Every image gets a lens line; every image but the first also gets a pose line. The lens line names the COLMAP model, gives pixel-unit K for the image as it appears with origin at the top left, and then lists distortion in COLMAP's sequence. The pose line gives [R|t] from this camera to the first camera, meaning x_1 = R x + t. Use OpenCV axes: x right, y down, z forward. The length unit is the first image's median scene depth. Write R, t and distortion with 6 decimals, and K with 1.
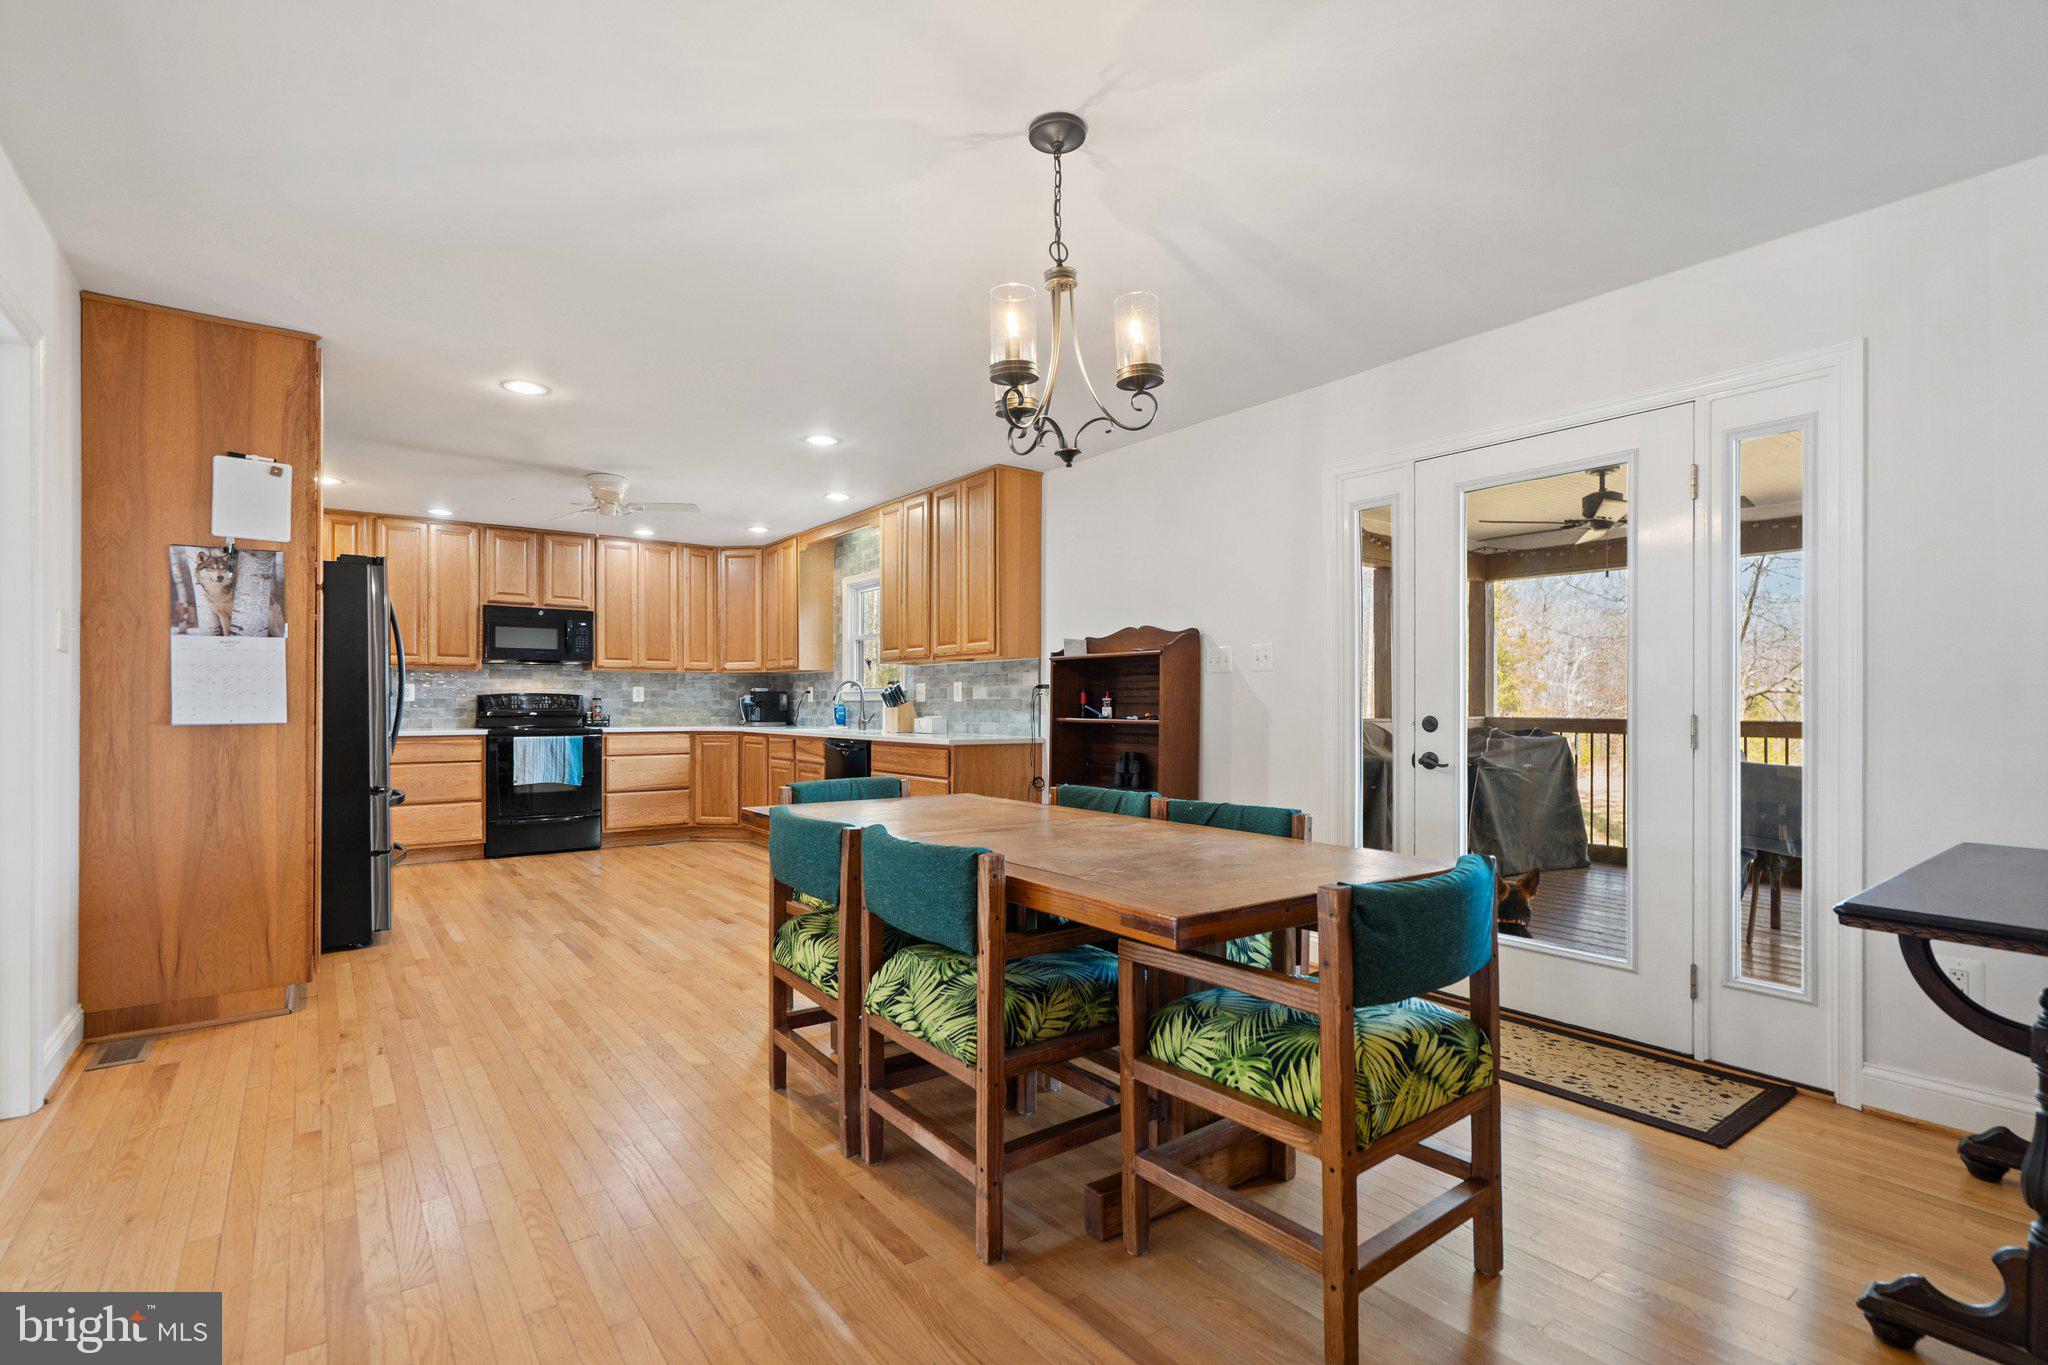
lens RADIAL K [[938.2, 0, 1007.4], [0, 938.2, 701.7], [0, 0, 1]] dist [-0.003565, 0.001158]
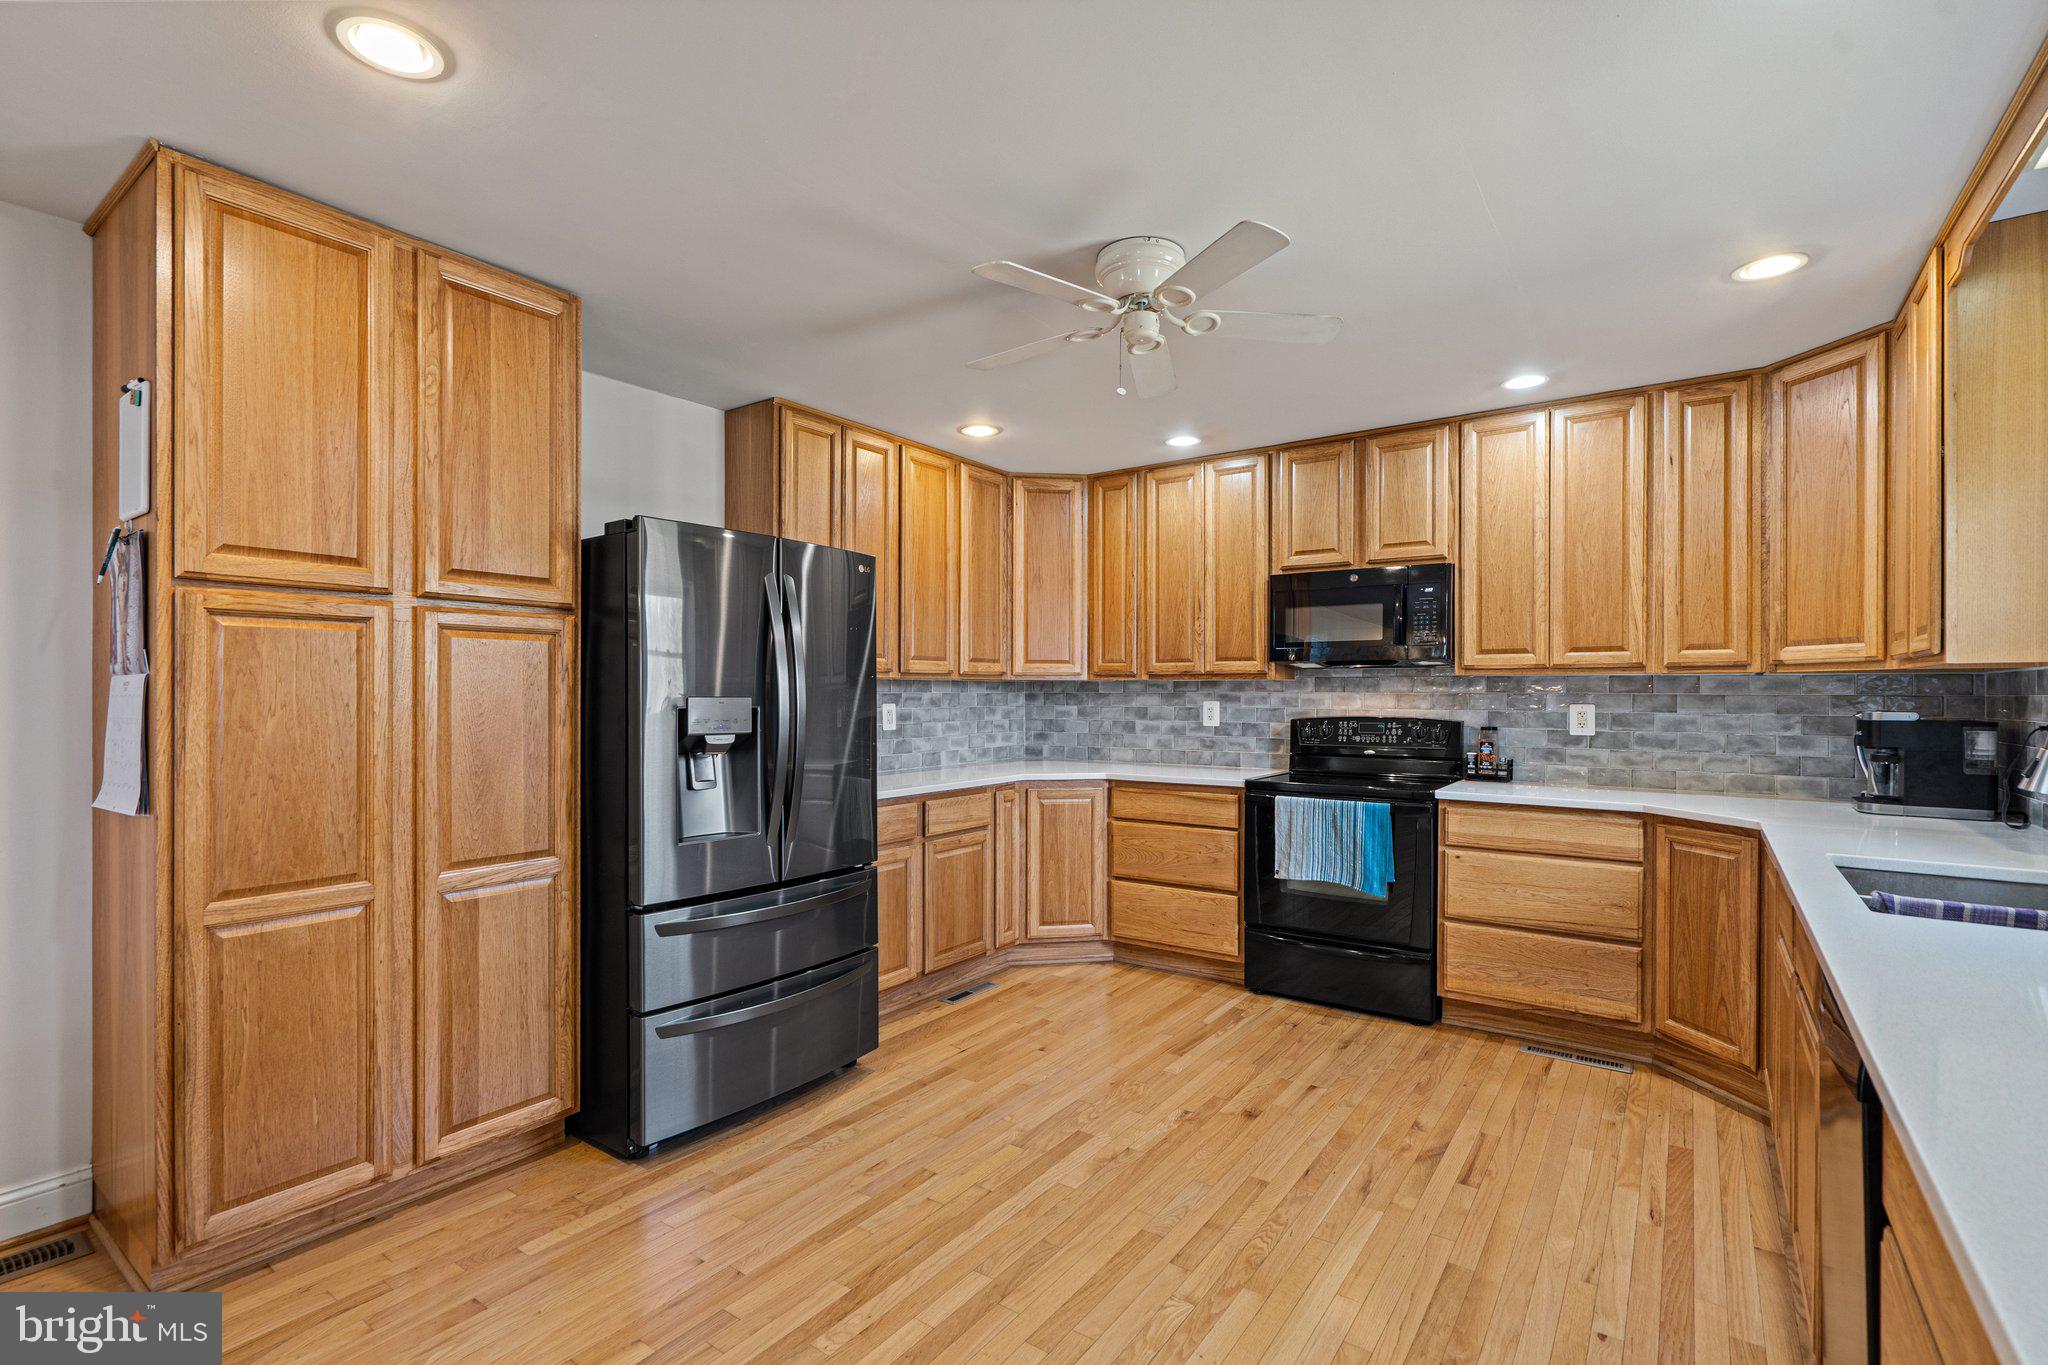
lens RADIAL K [[938.2, 0, 1017.4], [0, 938.2, 694.4], [0, 0, 1]] dist [-0.003565, 0.001158]
pose [[0.305665, 0.003902, -0.952131, -0.017276], [0.001807, 0.999987, 0.004678, -0.026347], [0.952137, -0.003150, 0.305654, 0.614675]]
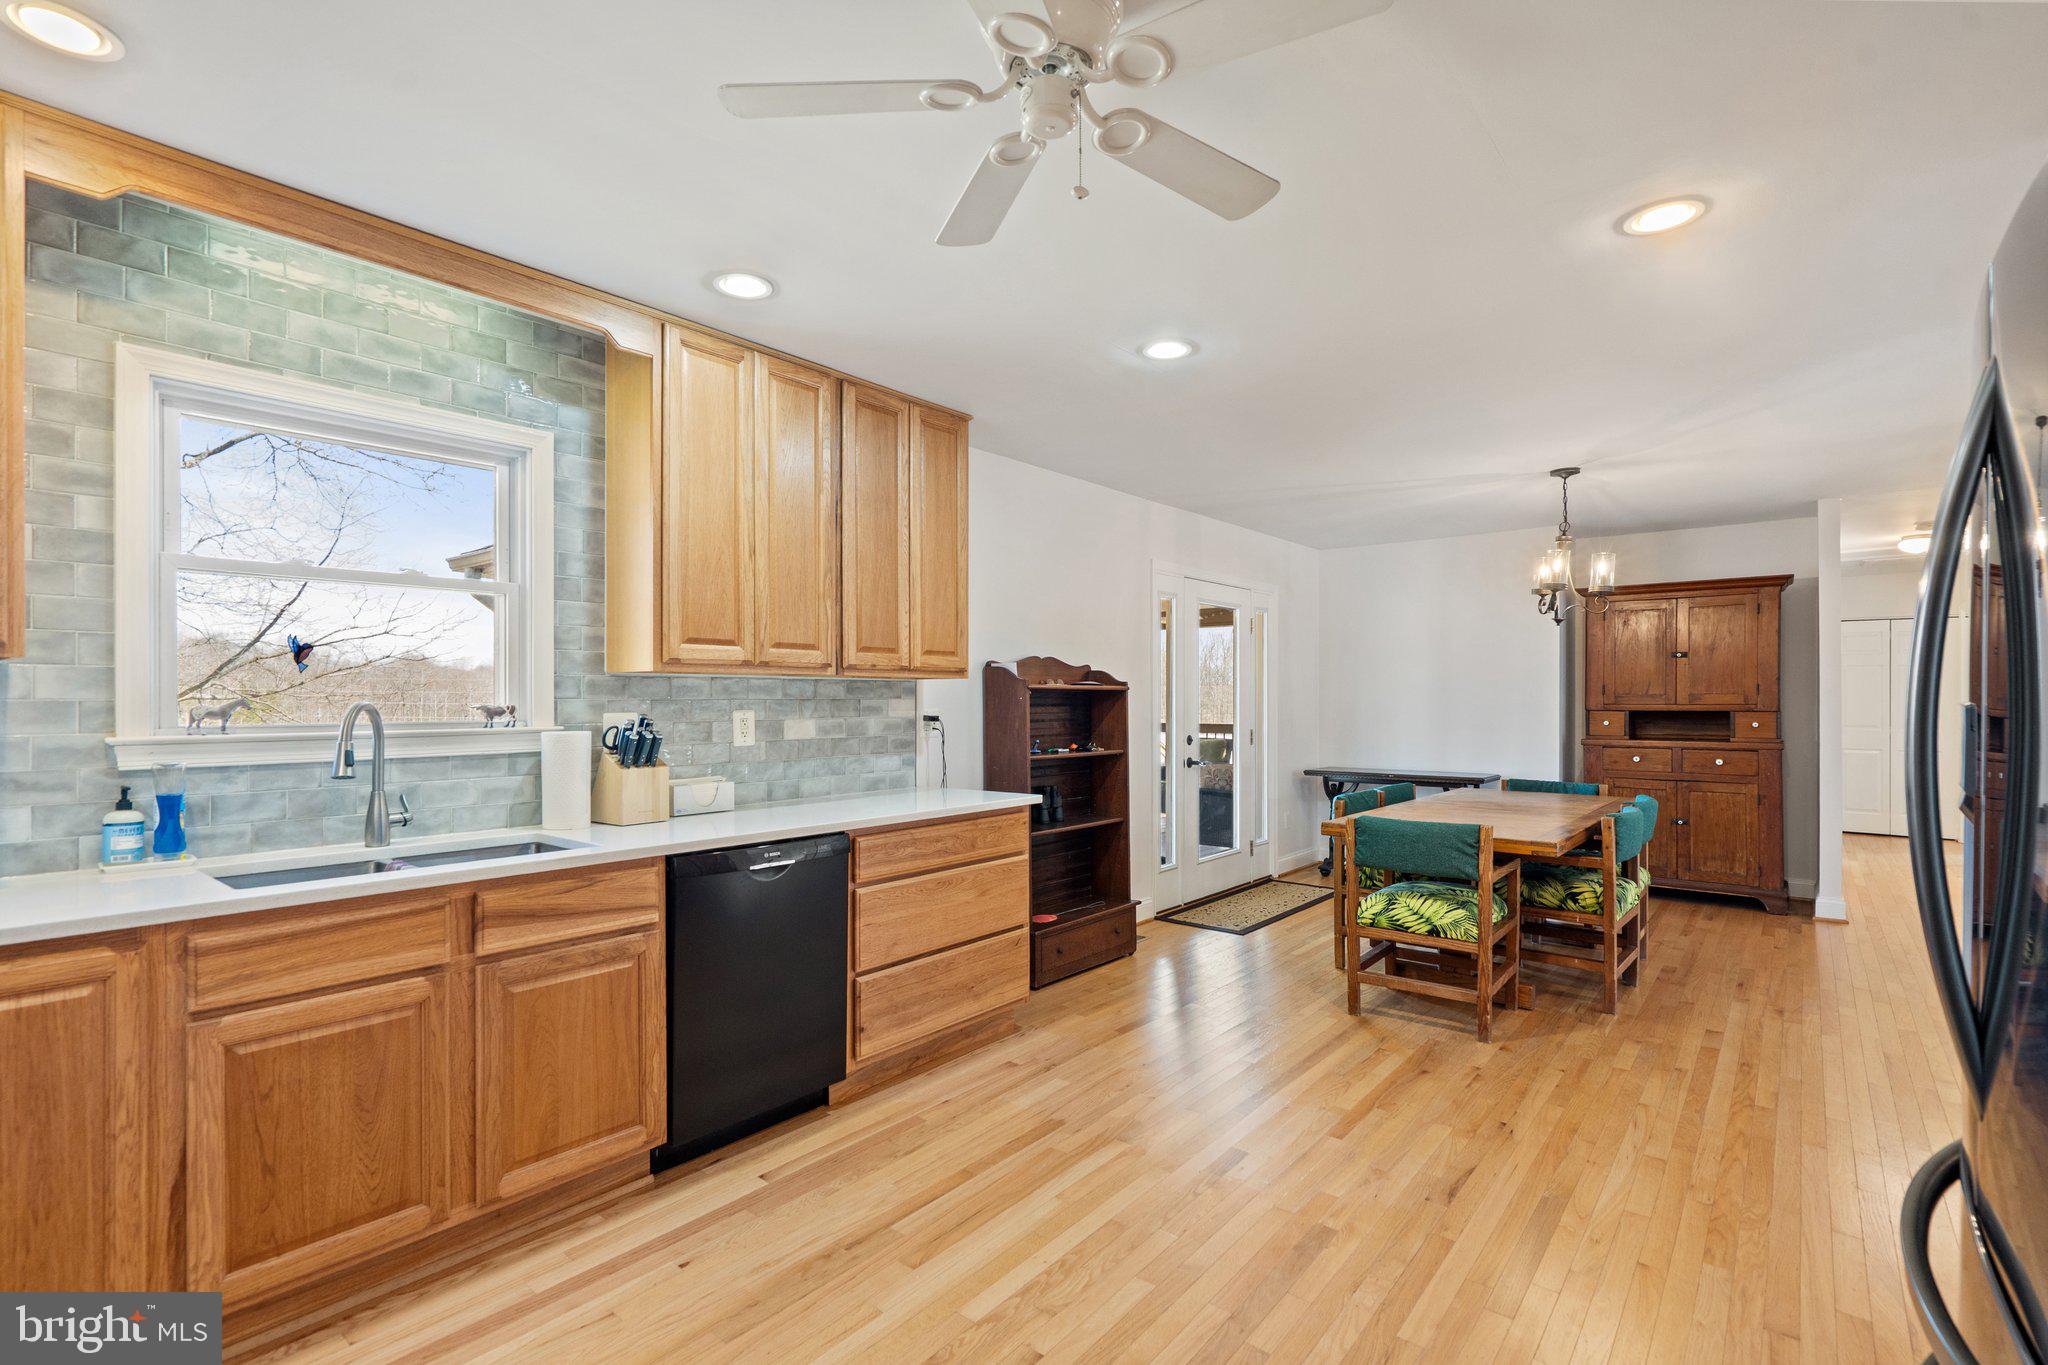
lens RADIAL K [[938.2, 0, 1026.1], [0, 938.2, 691.6], [0, 0, 1]] dist [-0.003565, 0.001158]
pose [[-0.231305, 0.006033, 0.972863, -0.525922], [-0.001544, 0.999977, -0.006568, -0.024183], [-0.972880, -0.003021, -0.231290, 0.812216]]
